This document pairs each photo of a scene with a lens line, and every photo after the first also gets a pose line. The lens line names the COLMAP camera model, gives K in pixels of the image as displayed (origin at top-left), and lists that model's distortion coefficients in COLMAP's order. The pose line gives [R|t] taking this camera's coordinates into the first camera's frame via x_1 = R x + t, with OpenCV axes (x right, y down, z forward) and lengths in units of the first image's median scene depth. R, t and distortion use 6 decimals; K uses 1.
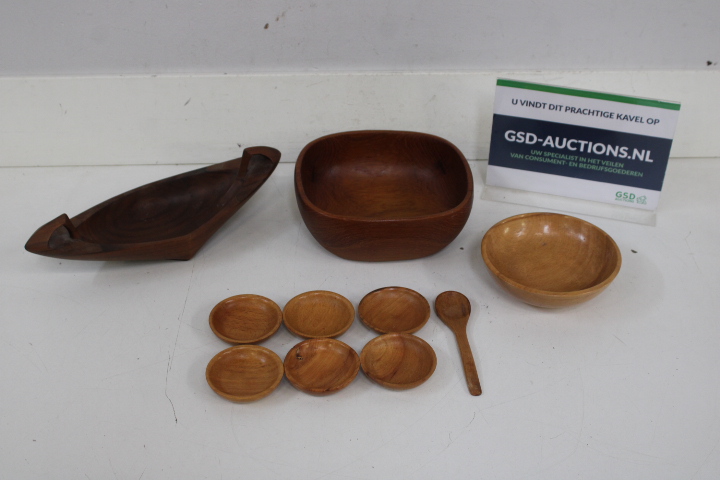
lens RADIAL K [[1036.9, 0, 358.8], [0, 1036.9, 238.4], [0, 0, 1]] dist [-0.020240, 0.000000]
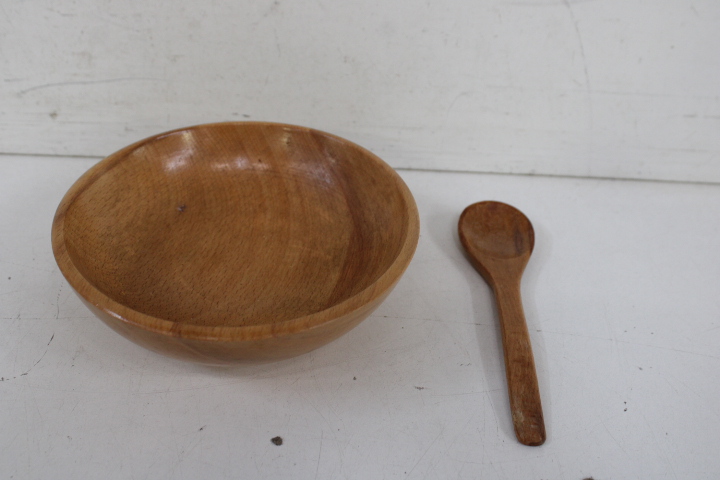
lens RADIAL K [[846.0, 0, 355.2], [0, 846.0, 243.0], [0, 0, 1]] dist [-0.062684, 0.000000]
pose [[0.998470, 0.055123, -0.004332, 0.117693], [-0.055033, 0.998309, 0.018703, -0.056358], [0.005356, -0.018436, 0.999816, 0.720291]]
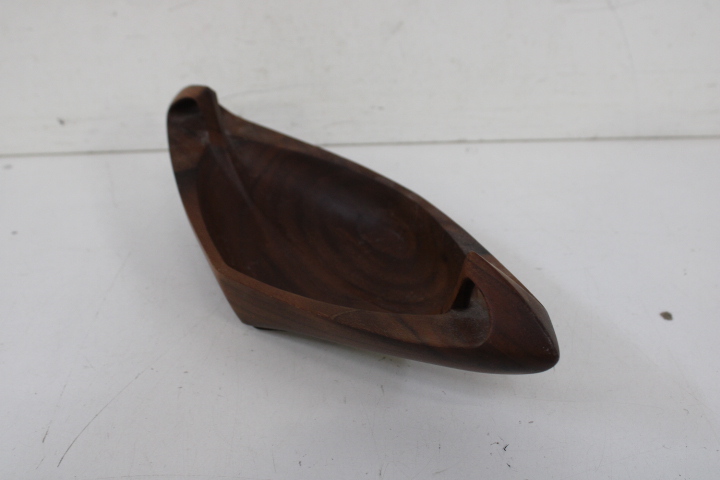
lens RADIAL K [[822.5, 0, 355.5], [0, 822.5, 233.9], [0, 0, 1]] dist [-0.070239, 0.000000]
pose [[0.998564, -0.012261, -0.052154, 0.075219], [0.009362, 0.998416, -0.055480, -0.001320], [0.052752, 0.054912, 0.997097, 0.609472]]
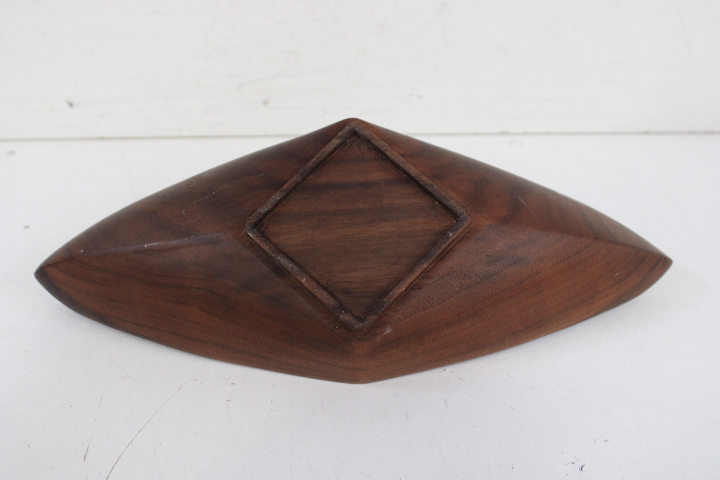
lens RADIAL K [[889.1, 0, 359.7], [0, 889.1, 239.5], [0, 0, 1]] dist [-0.062231, 0.000000]
pose [[0.999730, 0.002512, -0.023116, 0.044524], [-0.003258, 0.999473, -0.032299, -0.007884], [0.023023, 0.032366, 0.999211, 0.605709]]
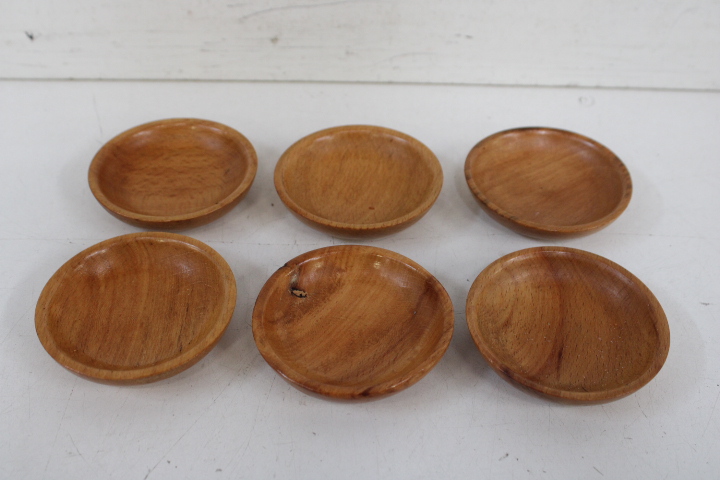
lens RADIAL K [[846.0, 0, 358.5], [0, 846.0, 239.6], [0, 0, 1]] dist [-0.062684, 0.000000]
pose [[0.998797, 0.036605, -0.032635, 0.033133], [-0.032836, 0.993461, 0.109351, -0.053275], [0.036424, -0.108148, 0.993467, 0.715405]]
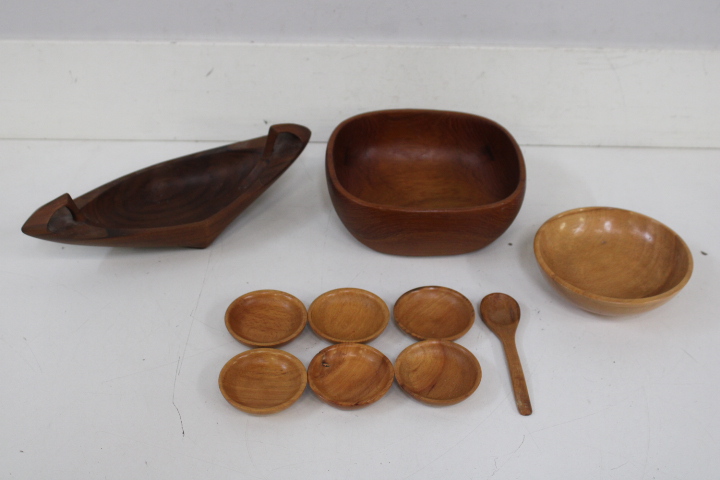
lens RADIAL K [[1034.8, 0, 362.0], [0, 1034.8, 239.8], [0, 0, 1]] dist [-0.018301, 0.000000]
pose [[0.999274, 0.029542, -0.024056, -0.006858], [-0.029048, 0.999365, 0.020615, -0.008567], [0.024650, -0.019901, 0.999498, 0.103166]]
